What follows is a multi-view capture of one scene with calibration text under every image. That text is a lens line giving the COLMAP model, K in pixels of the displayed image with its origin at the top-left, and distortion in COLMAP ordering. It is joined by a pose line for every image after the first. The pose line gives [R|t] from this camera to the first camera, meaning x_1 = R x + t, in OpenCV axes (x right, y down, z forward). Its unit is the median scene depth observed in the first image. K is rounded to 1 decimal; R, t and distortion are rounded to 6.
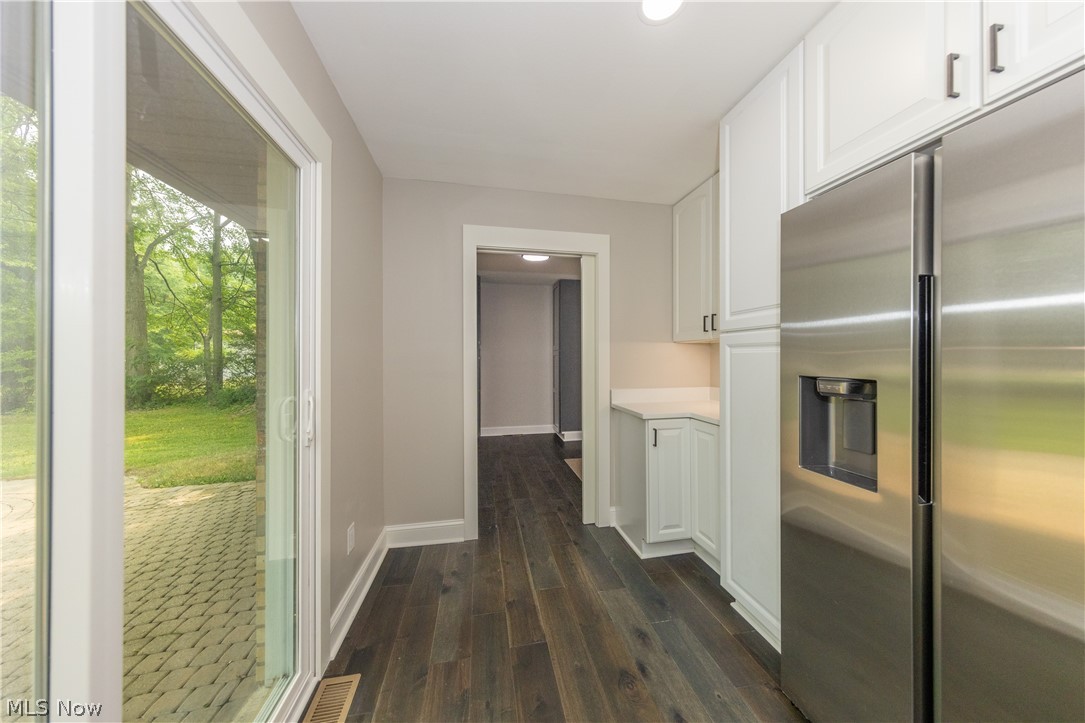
lens RADIAL K [[352.2, 0, 541.9], [0, 352.2, 358.5], [0, 0, 1]] dist [0.000379, -0.000103]
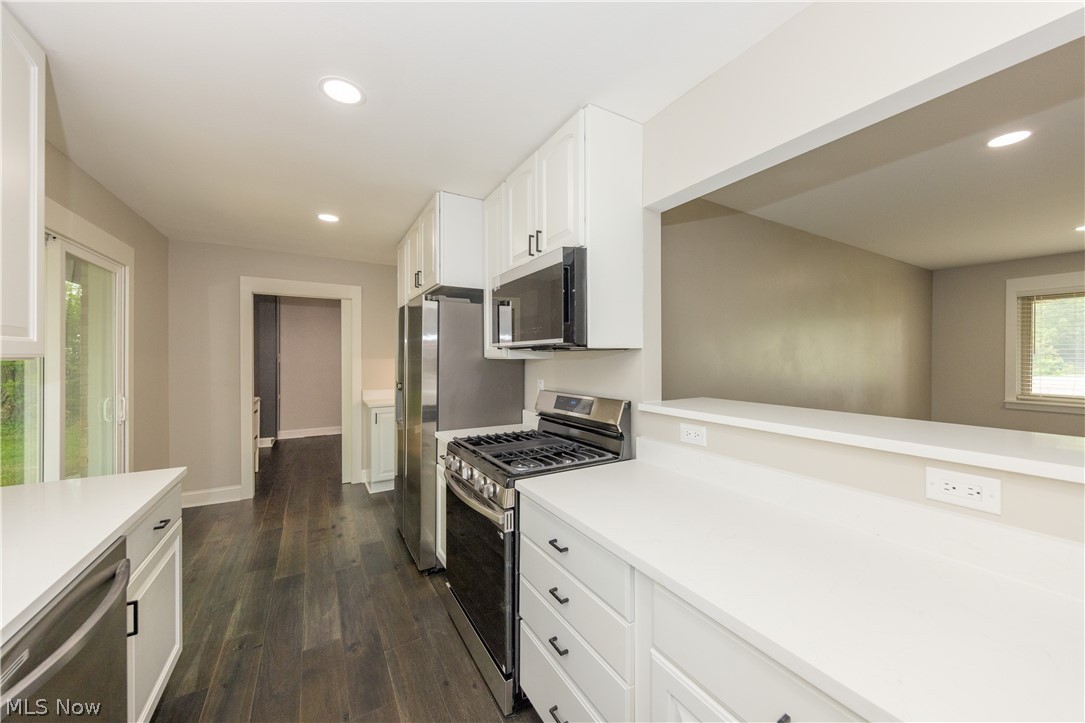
lens RADIAL K [[402.7, 0, 550.6], [0, 402.7, 359.1], [0, 0, 1]] dist [0.000058, 0.000050]
pose [[0.937475, 0.000030, 0.348051, 0.418489], [-0.001638, 0.999989, 0.004326, -0.062914], [-0.348048, -0.004626, 0.937465, -1.034619]]
